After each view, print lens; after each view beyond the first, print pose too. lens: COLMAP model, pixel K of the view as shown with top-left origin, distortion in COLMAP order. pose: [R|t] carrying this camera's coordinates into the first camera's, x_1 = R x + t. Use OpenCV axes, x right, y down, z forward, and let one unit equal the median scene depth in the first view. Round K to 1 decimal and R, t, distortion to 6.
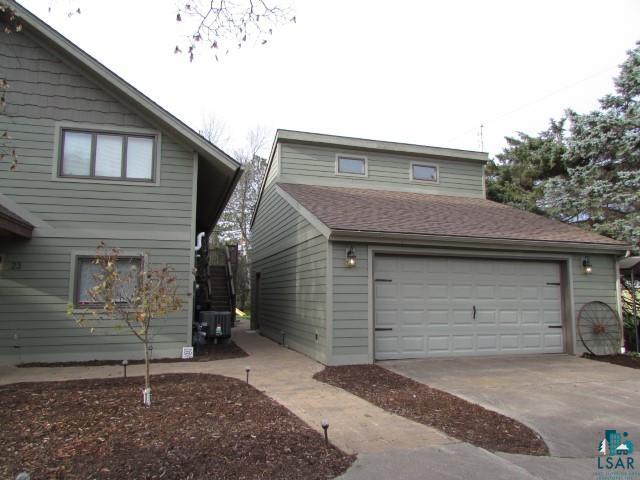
lens RADIAL K [[463.7, 0, 318.2], [0, 463.7, 245.7], [0, 0, 1]] dist [-0.025968, 0.011851]
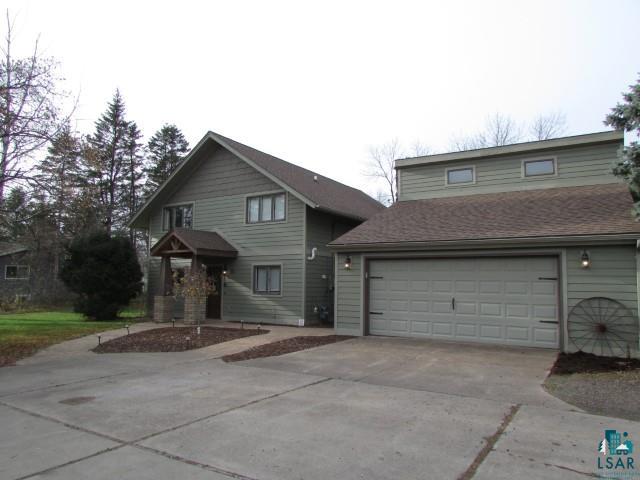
lens RADIAL K [[463.7, 0, 320.7], [0, 463.7, 239.9], [0, 0, 1]] dist [-0.025968, 0.011851]
pose [[0.663632, -0.068621, -0.744905, 0.973235], [0.068316, 0.997182, -0.030998, -0.004814], [0.744933, -0.030318, 0.666450, -0.034757]]
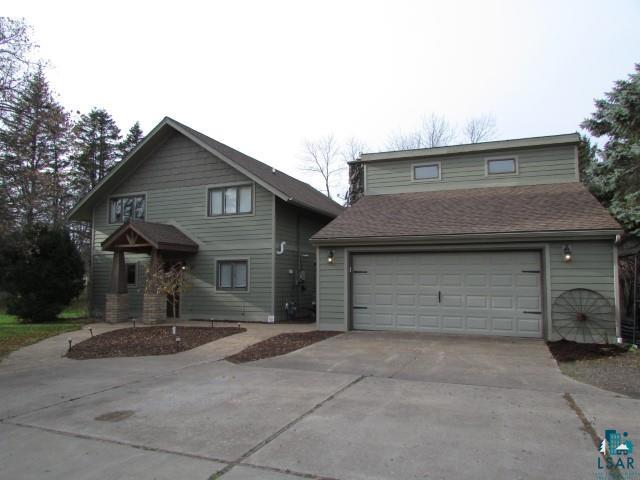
lens RADIAL K [[463.7, 0, 318.6], [0, 463.7, 239.8], [0, 0, 1]] dist [-0.025968, 0.011851]
pose [[0.778784, -0.058114, -0.624594, 0.827313], [0.067703, 0.997670, -0.008409, -0.014999], [0.623627, -0.035739, 0.780904, -0.128943]]
